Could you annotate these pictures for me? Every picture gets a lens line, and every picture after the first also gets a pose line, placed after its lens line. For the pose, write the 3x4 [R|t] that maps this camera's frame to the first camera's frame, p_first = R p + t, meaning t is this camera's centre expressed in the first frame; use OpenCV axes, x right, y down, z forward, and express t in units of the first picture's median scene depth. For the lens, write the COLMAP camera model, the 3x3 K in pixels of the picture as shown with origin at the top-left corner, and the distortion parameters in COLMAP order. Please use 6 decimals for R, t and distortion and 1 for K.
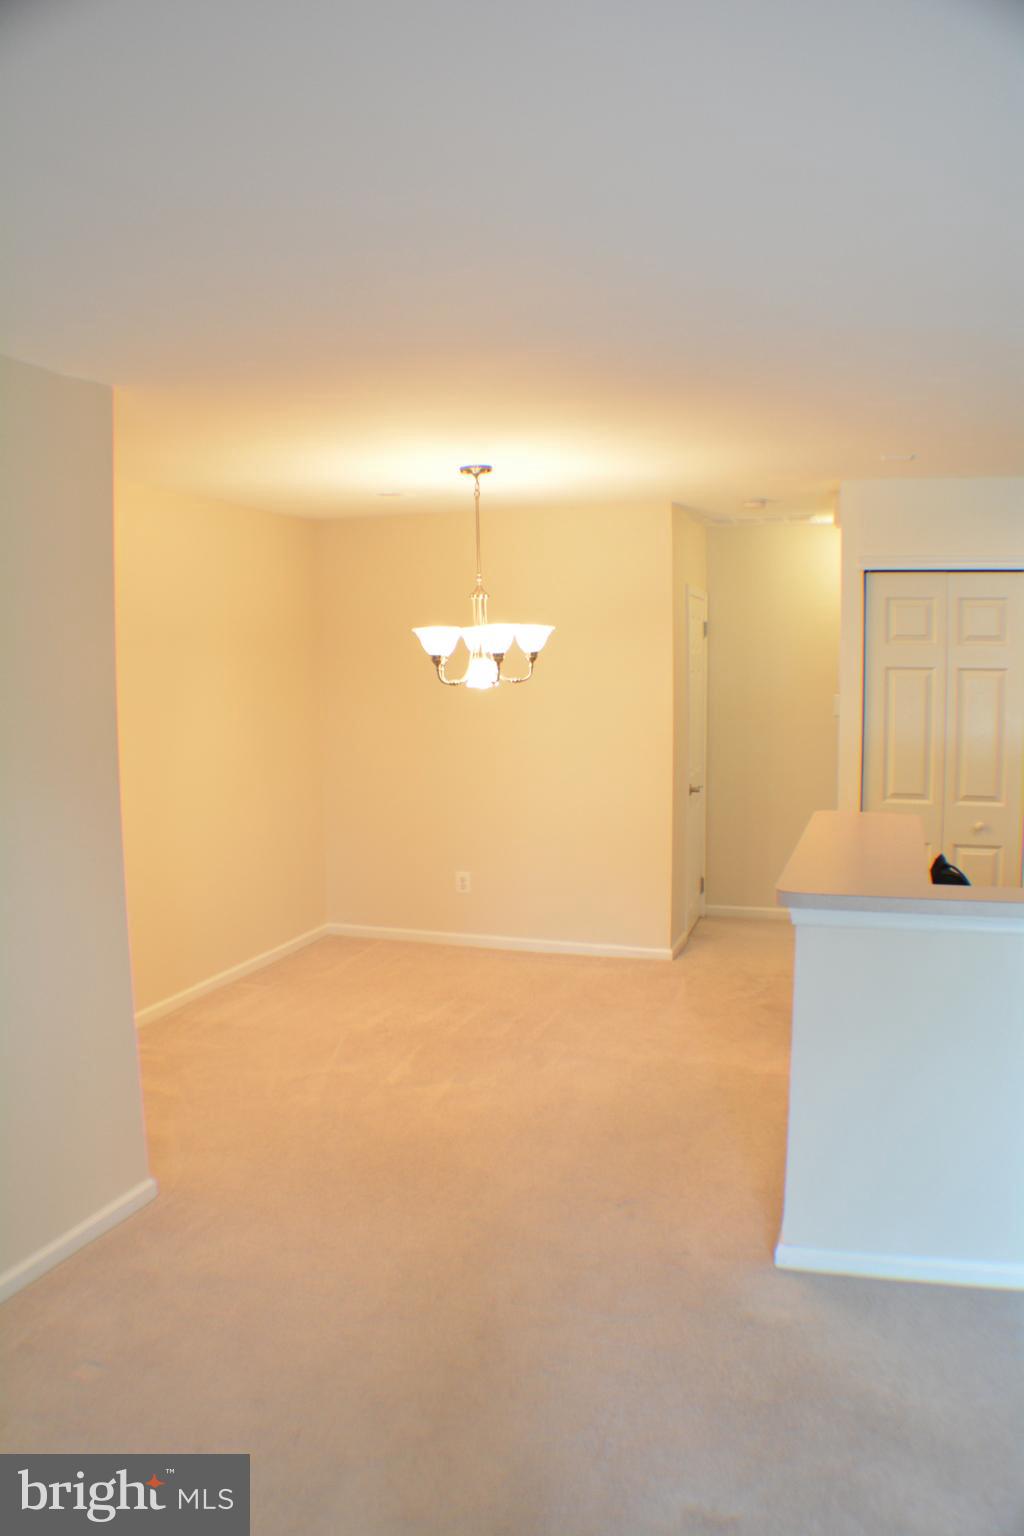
lens RADIAL K [[1171.1, 0, 523.8], [0, 1171.1, 764.8], [0, 0, 1]] dist [-0.187580, 0.026317]
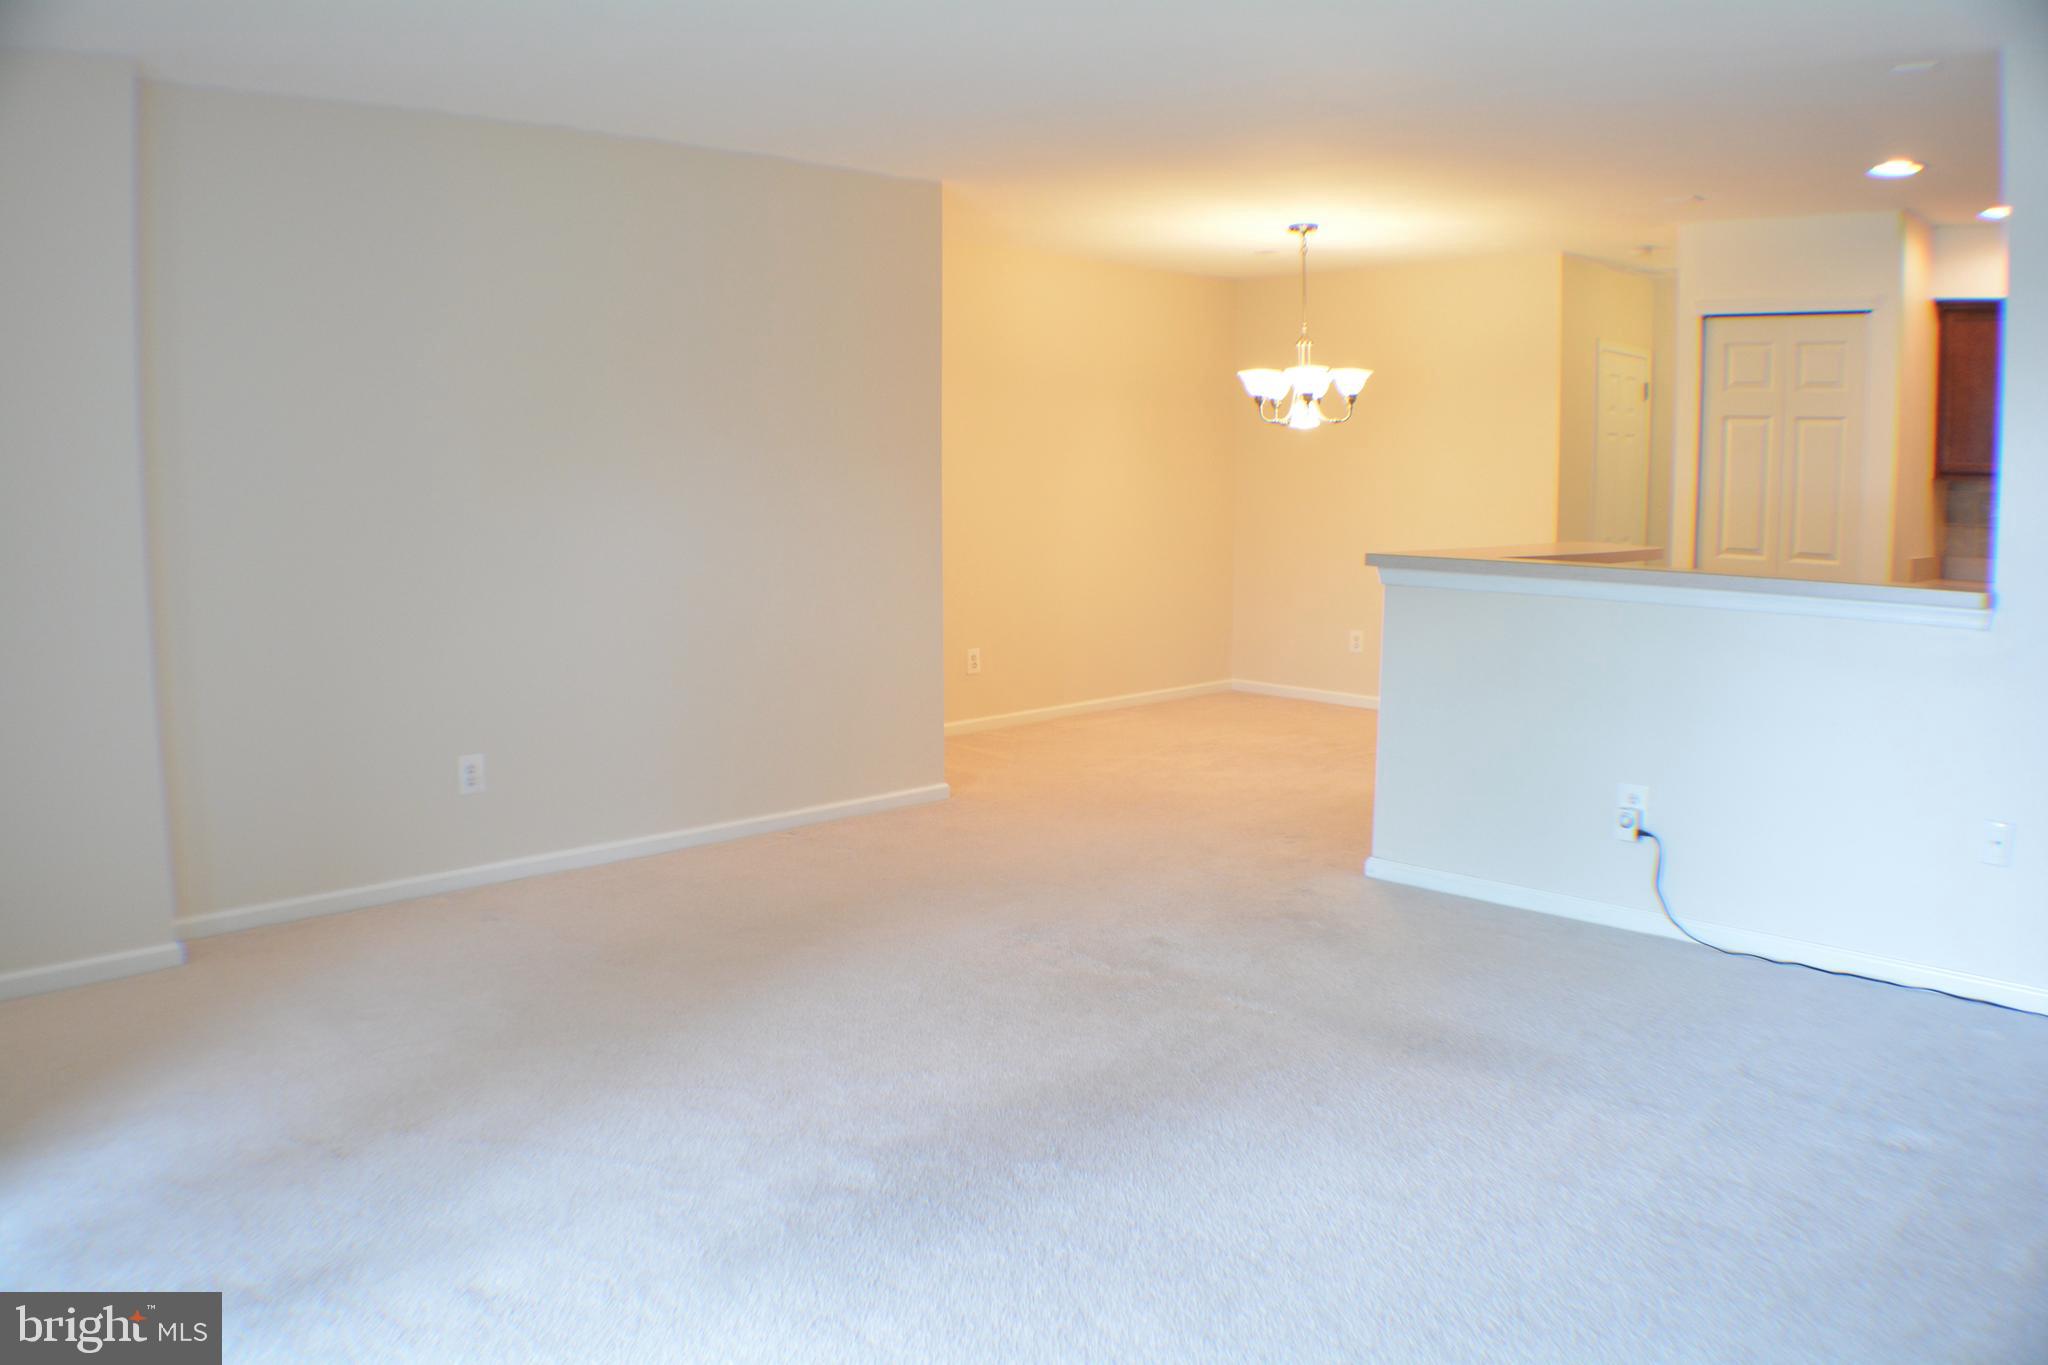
lens RADIAL K [[1561.4, 0, 1014.0], [0, 1561.4, 690.8], [0, 0, 1]] dist [-0.187580, 0.026317]
pose [[0.885520, 0.073704, -0.458718, 0.384636], [-0.051707, 0.996837, 0.060349, 0.101520], [0.461715, -0.029722, 0.886530, -0.391425]]
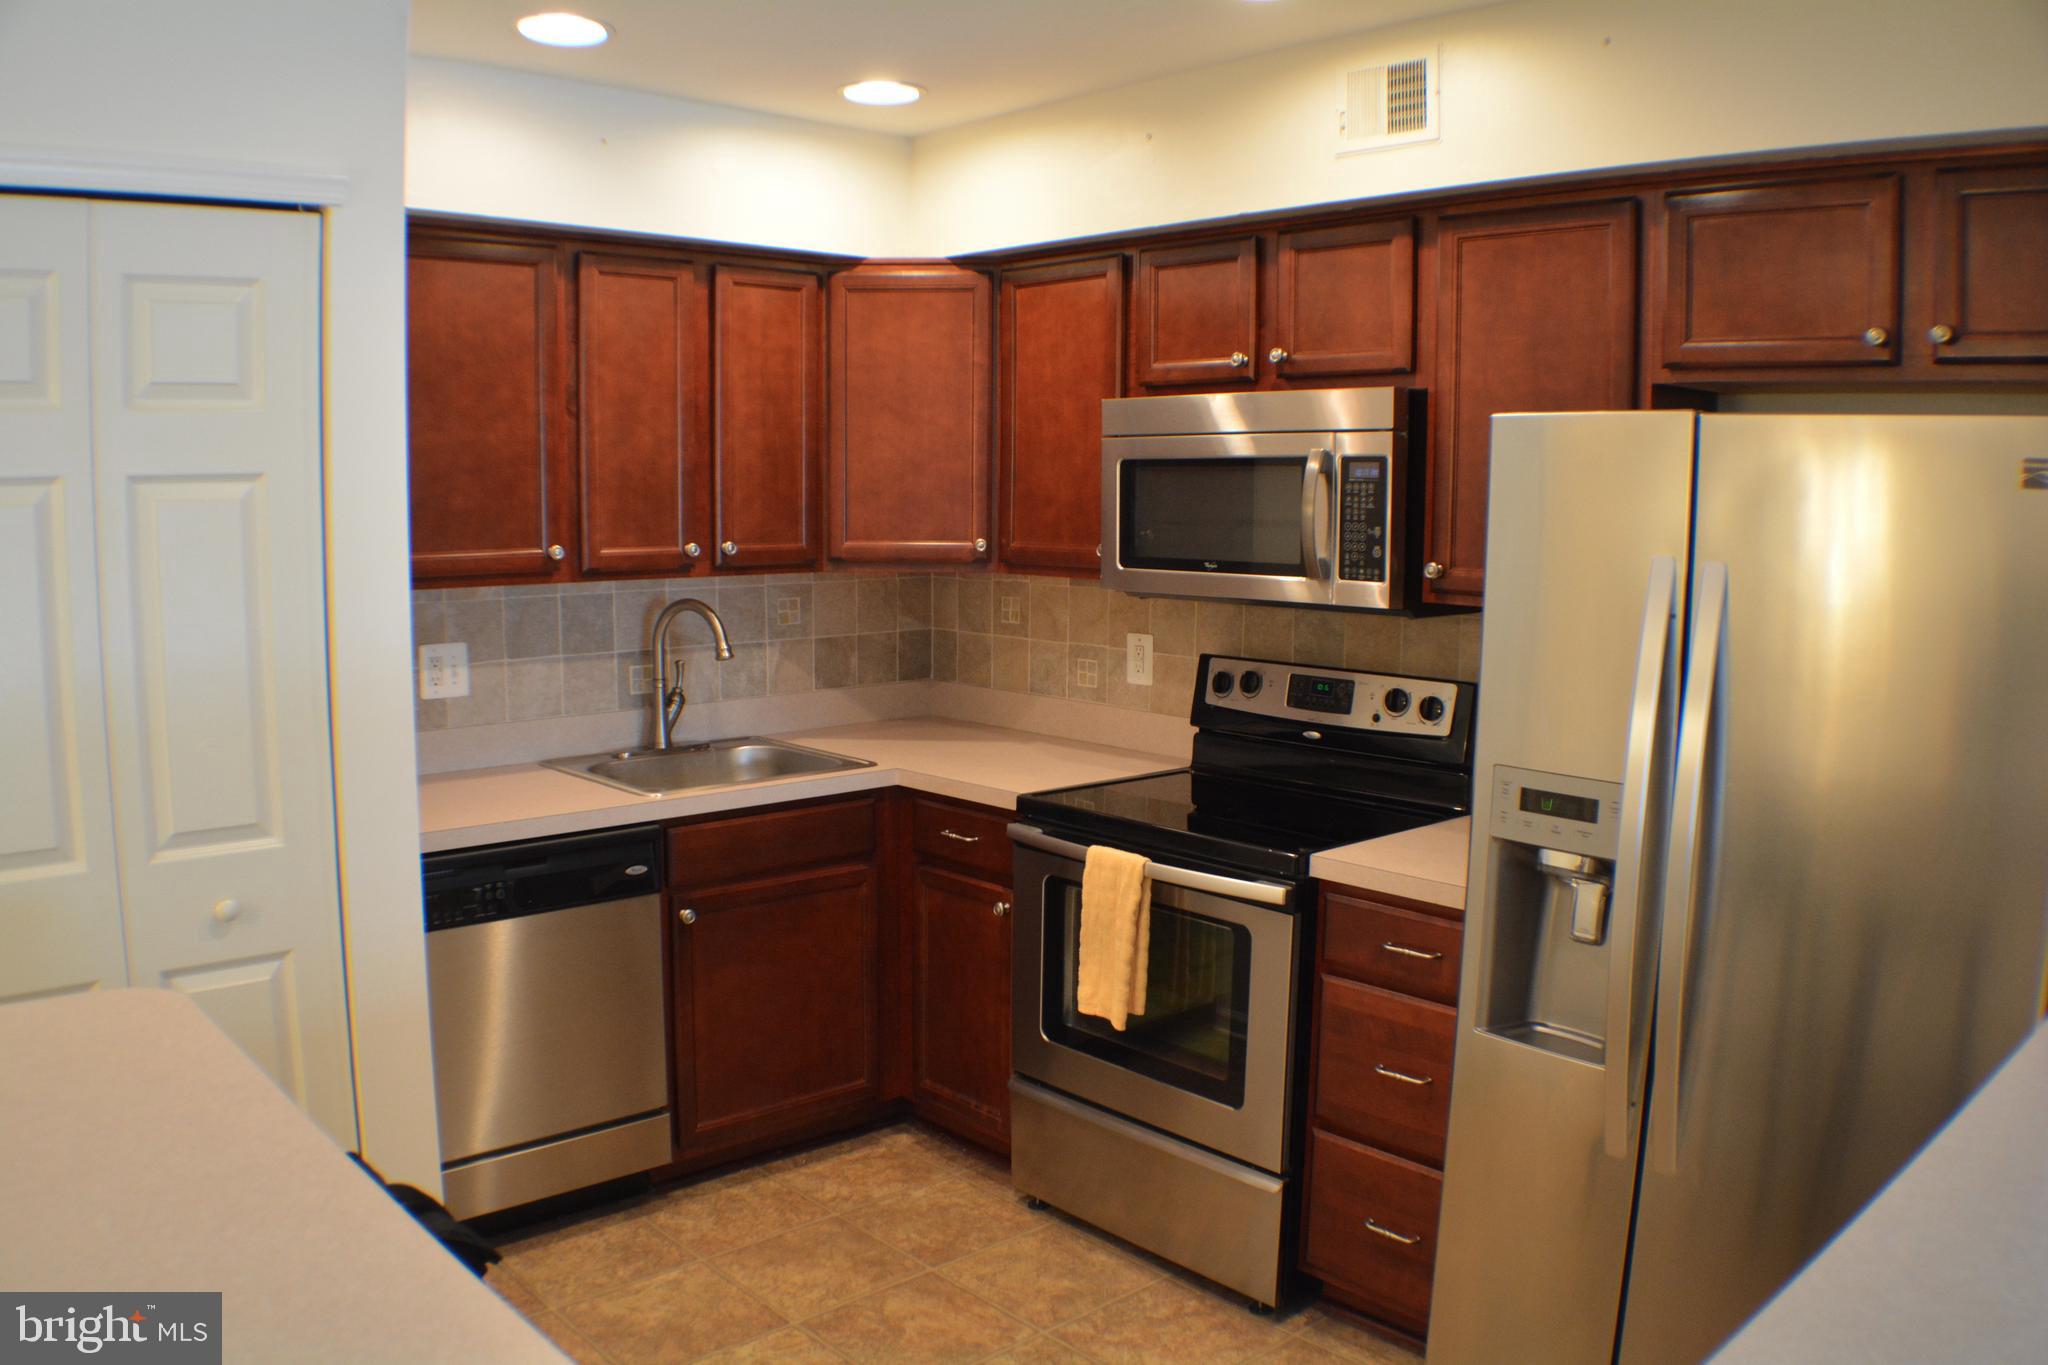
lens RADIAL K [[1561.4, 0, 991.1], [0, 1561.4, 688.5], [0, 0, 1]] dist [-0.187580, 0.026317]
pose [[0.503811, -0.102640, 0.857694, 0.125021], [0.073487, 0.994409, 0.075835, -0.034783], [-0.860683, 0.024823, 0.508536, 0.546292]]
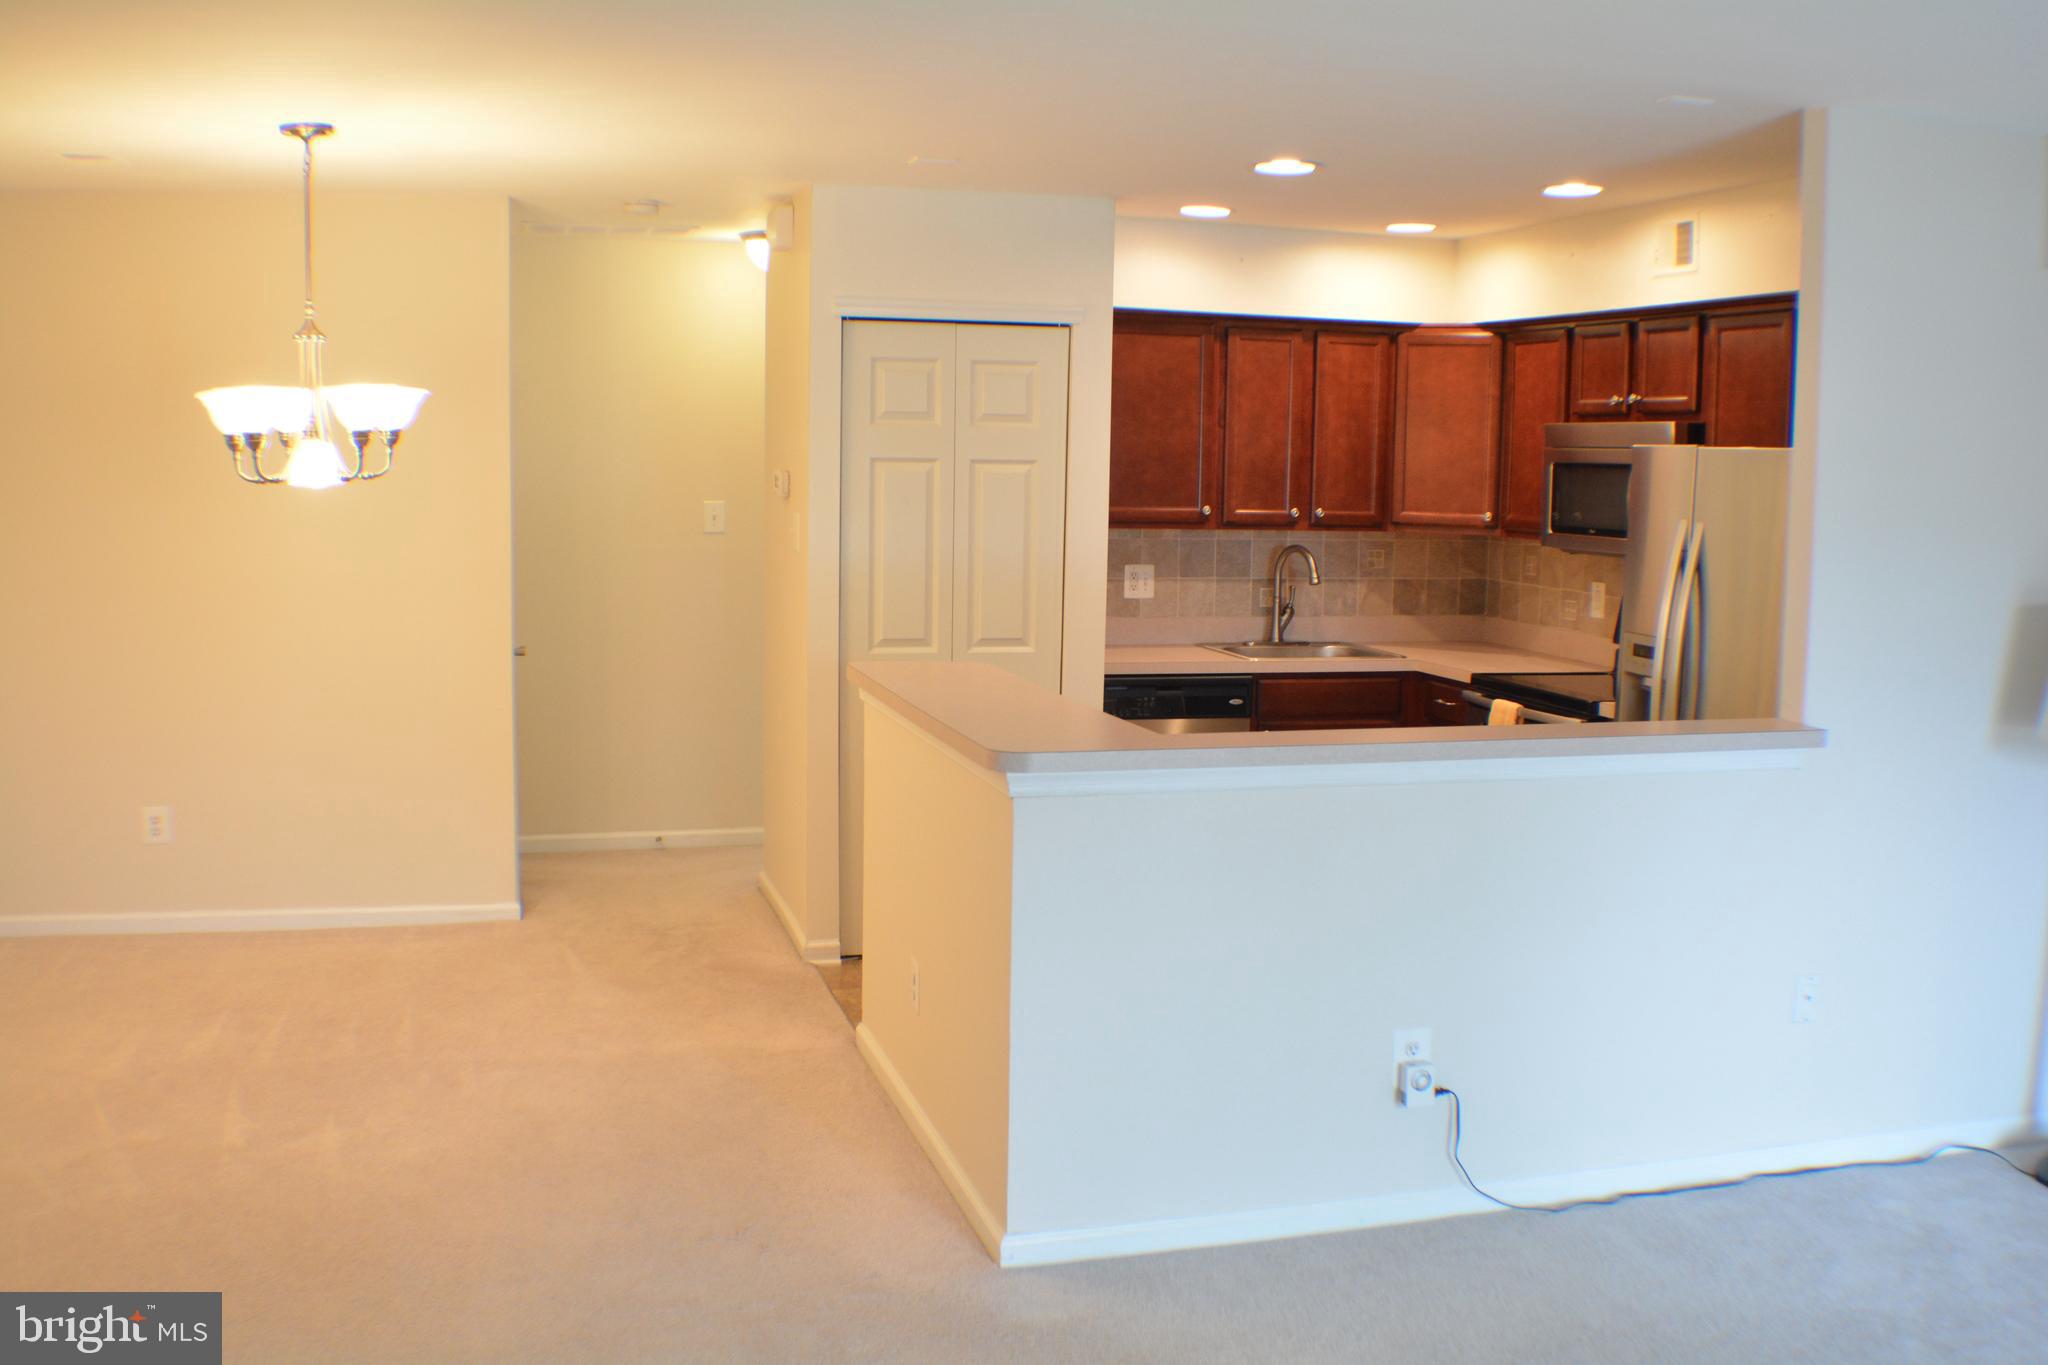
lens RADIAL K [[1960.4, 0, 1027.1], [0, 1960.4, 690.1], [0, 0, 1]] dist [-0.167021, 0.000000]
pose [[0.833716, -0.047275, 0.550166, -0.267200], [0.030075, 0.998737, 0.040245, 0.010572], [-0.551373, -0.017007, 0.834085, -0.040490]]
